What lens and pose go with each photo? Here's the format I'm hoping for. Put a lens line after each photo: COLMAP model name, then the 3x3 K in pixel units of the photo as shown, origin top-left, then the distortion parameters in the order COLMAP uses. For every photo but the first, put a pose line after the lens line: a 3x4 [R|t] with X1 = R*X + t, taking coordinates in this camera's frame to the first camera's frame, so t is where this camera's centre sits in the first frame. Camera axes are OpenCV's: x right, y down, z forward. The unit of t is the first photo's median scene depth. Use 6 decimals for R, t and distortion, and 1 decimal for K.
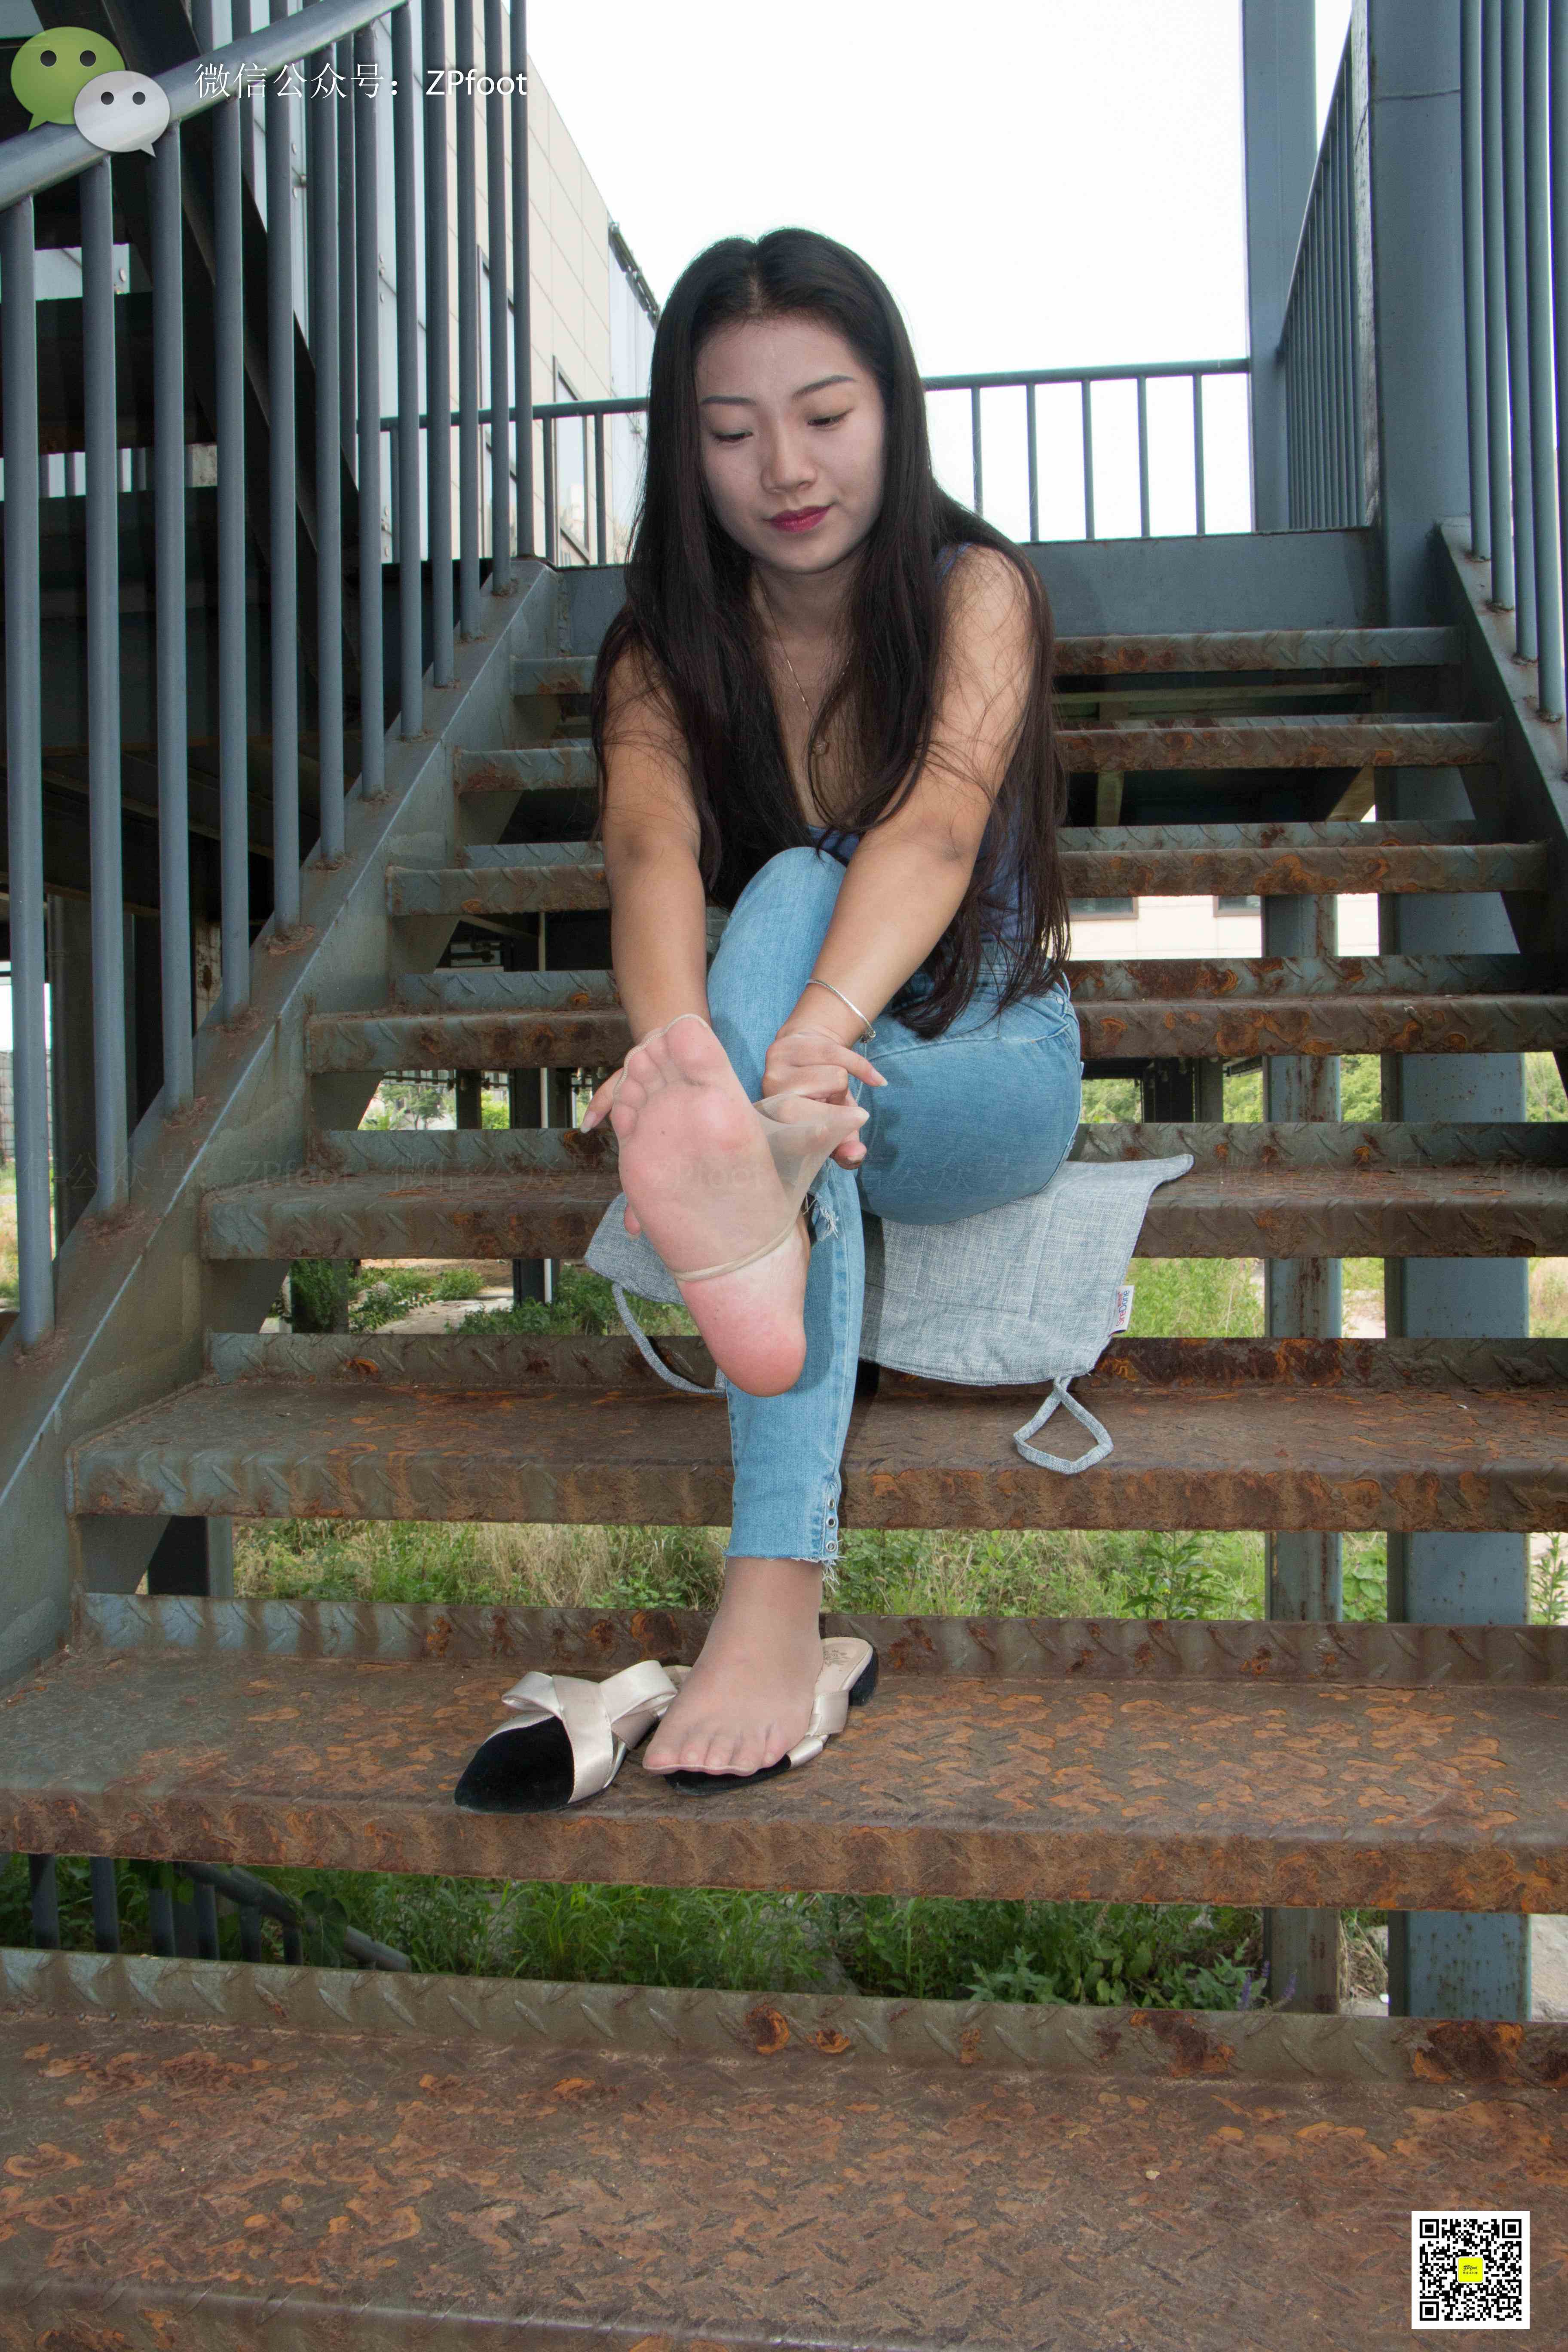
lens RADIAL K [[2133.5, 0, 792.5], [0, 2133.5, 1207.3], [0, 0, 1]] dist [-0.156257, 0.201543]
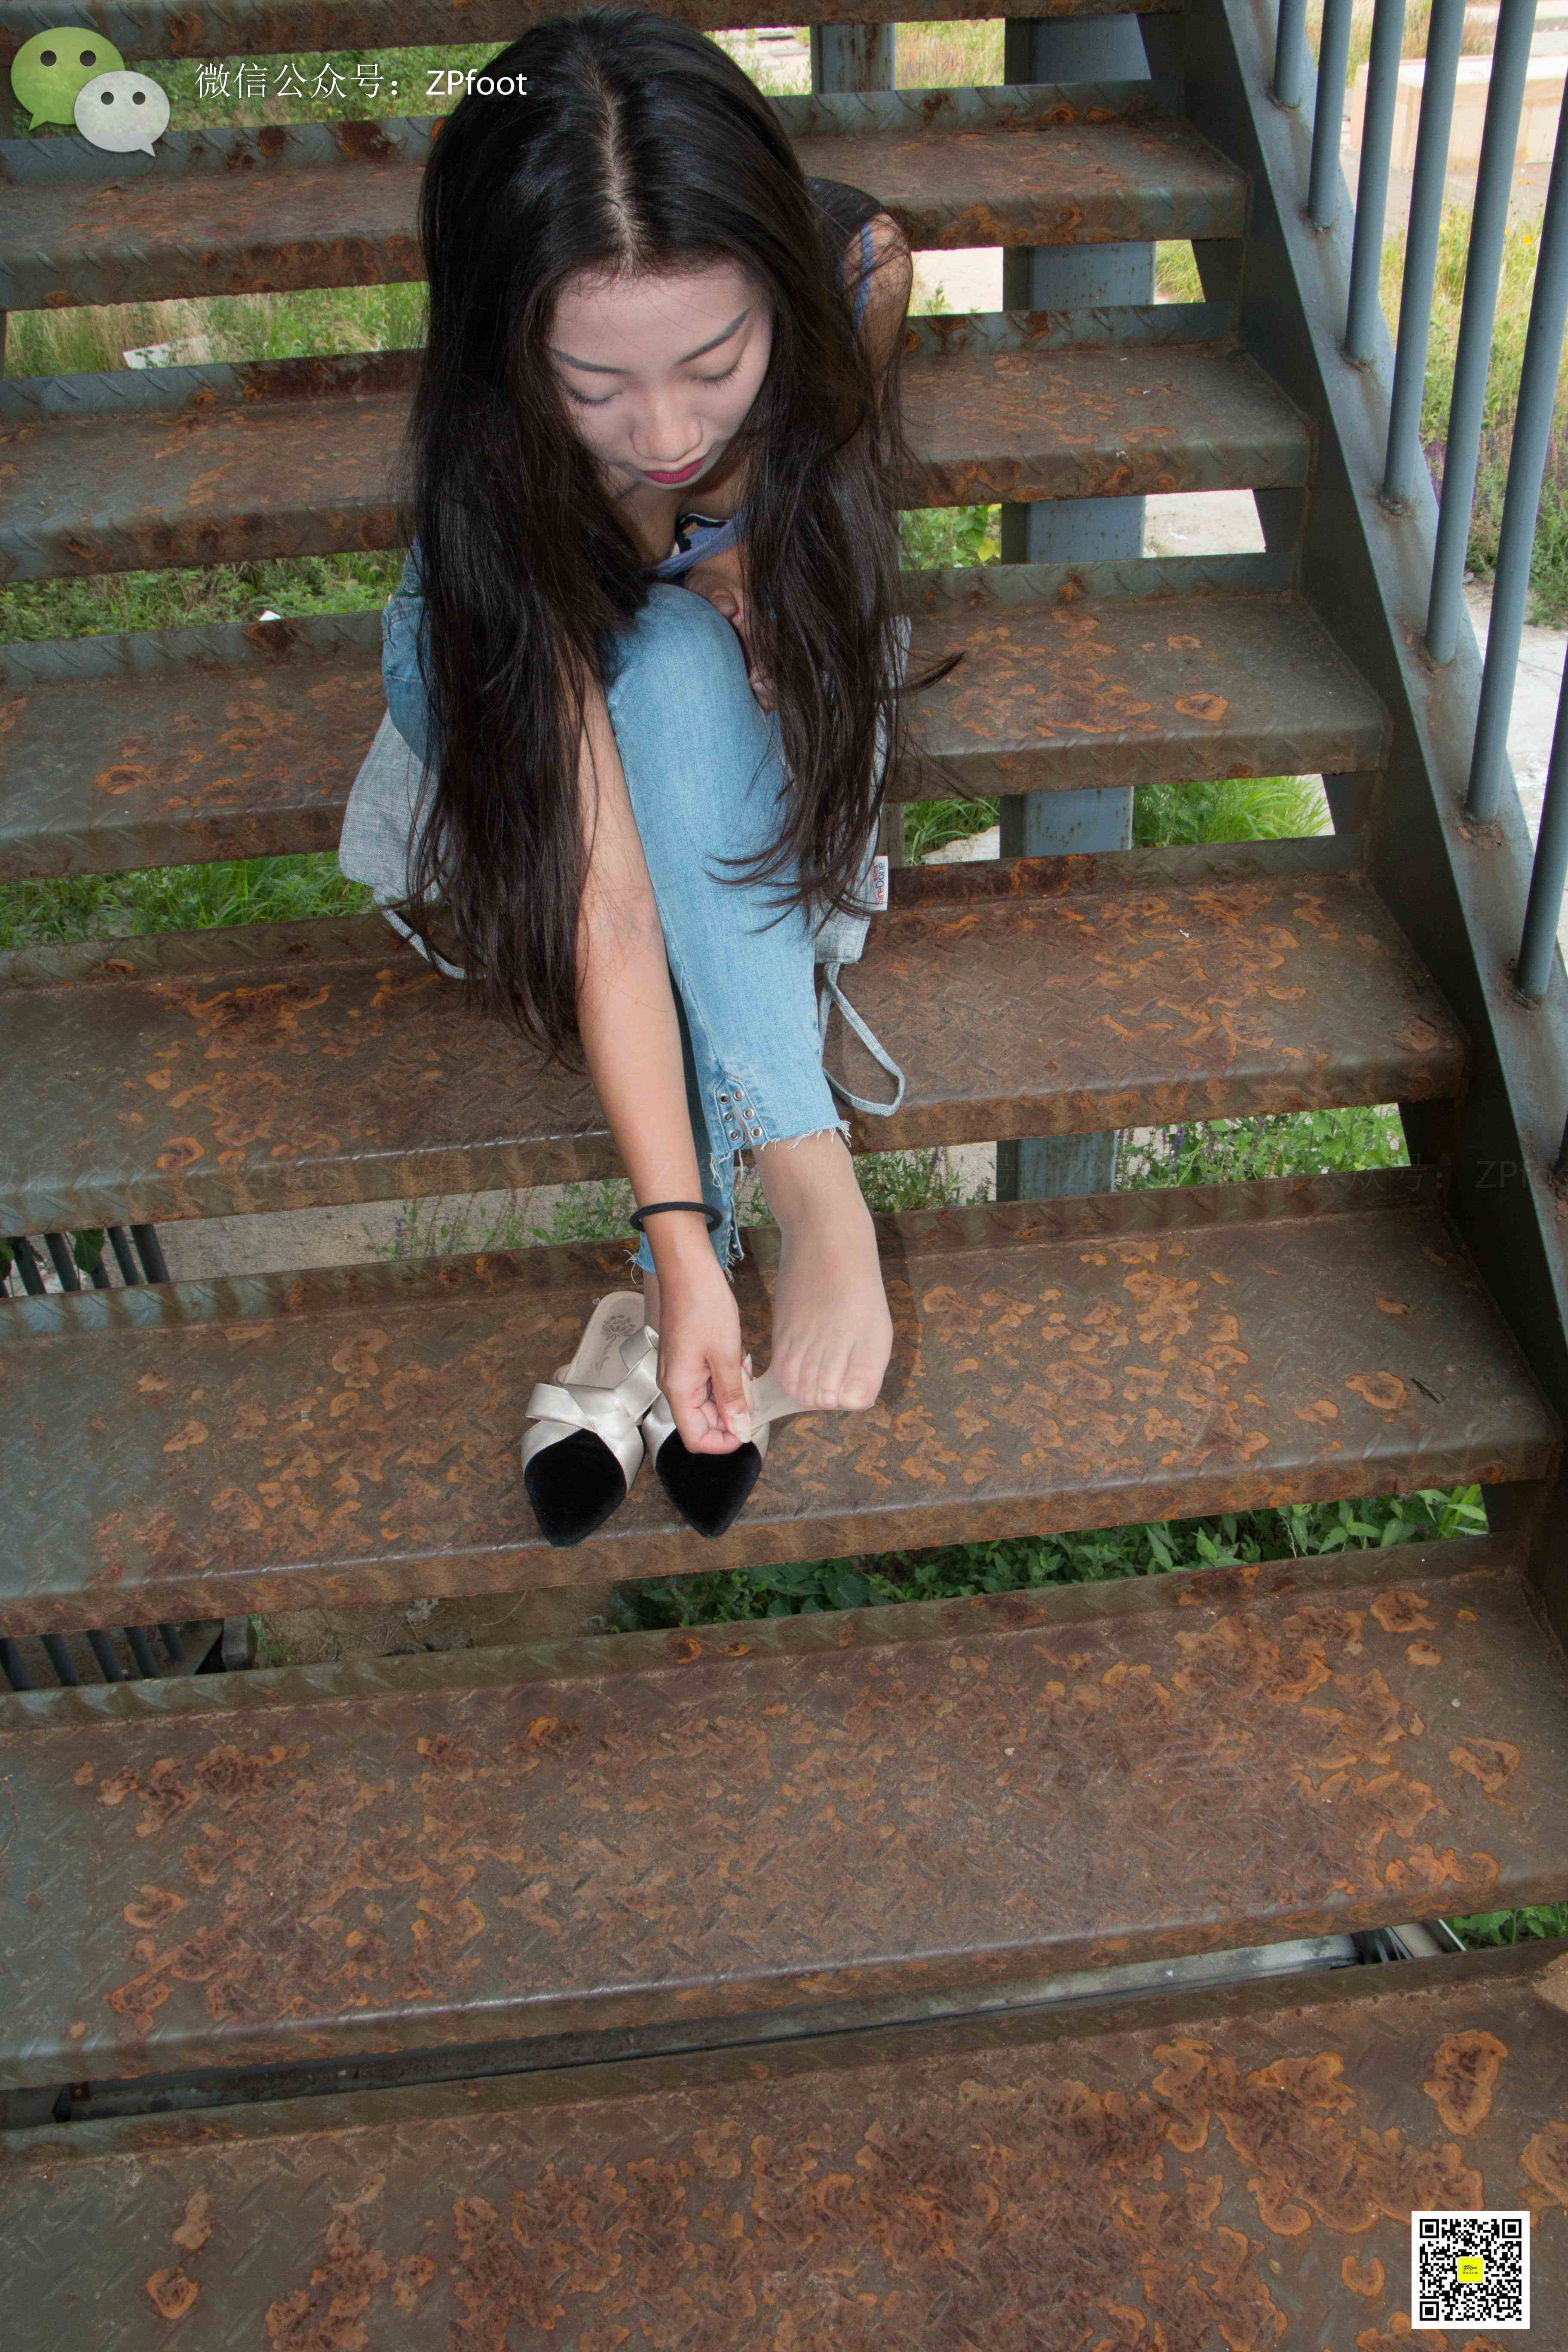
lens RADIAL K [[2041.4, 0, 791.3], [0, 2041.4, 1203.1], [0, 0, 1]] dist [-0.169015, 0.184135]
pose [[0.967847, -0.164302, 0.190464, -0.133946], [0.030663, 0.828613, 0.558982, -0.490165], [-0.249663, -0.535169, 0.807008, 0.152711]]
